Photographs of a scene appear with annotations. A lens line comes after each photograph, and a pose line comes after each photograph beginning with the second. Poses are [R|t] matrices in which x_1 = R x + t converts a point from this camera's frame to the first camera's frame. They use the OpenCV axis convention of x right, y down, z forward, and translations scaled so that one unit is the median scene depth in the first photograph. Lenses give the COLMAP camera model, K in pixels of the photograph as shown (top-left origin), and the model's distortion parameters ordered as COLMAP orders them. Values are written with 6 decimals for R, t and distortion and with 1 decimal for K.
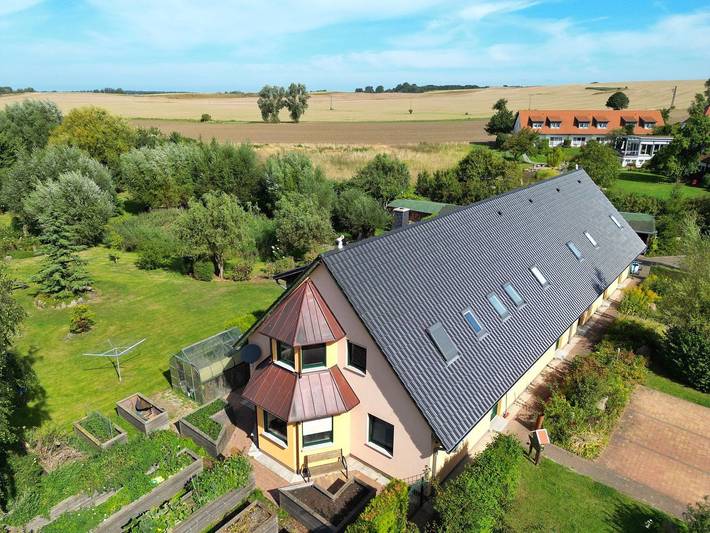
lens RADIAL K [[501.0, 0, 355.7], [0, 501.0, 269.9], [0, 0, 1]] dist [0.073856, -0.067231]
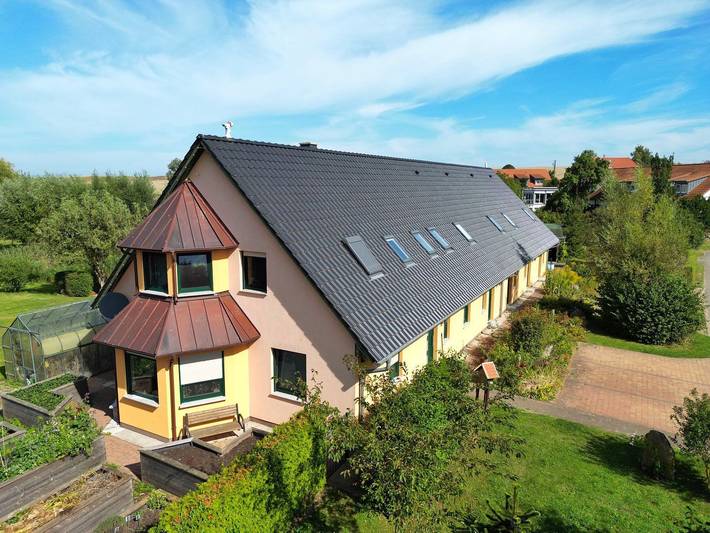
lens RADIAL K [[501.0, 0, 355.7], [0, 501.0, 269.9], [0, 0, 1]] dist [0.073856, -0.067231]
pose [[0.985976, -0.034184, 0.163346, 0.029044], [0.059198, 0.986787, -0.150822, 0.282670], [-0.156032, 0.158376, 0.974972, 0.222648]]
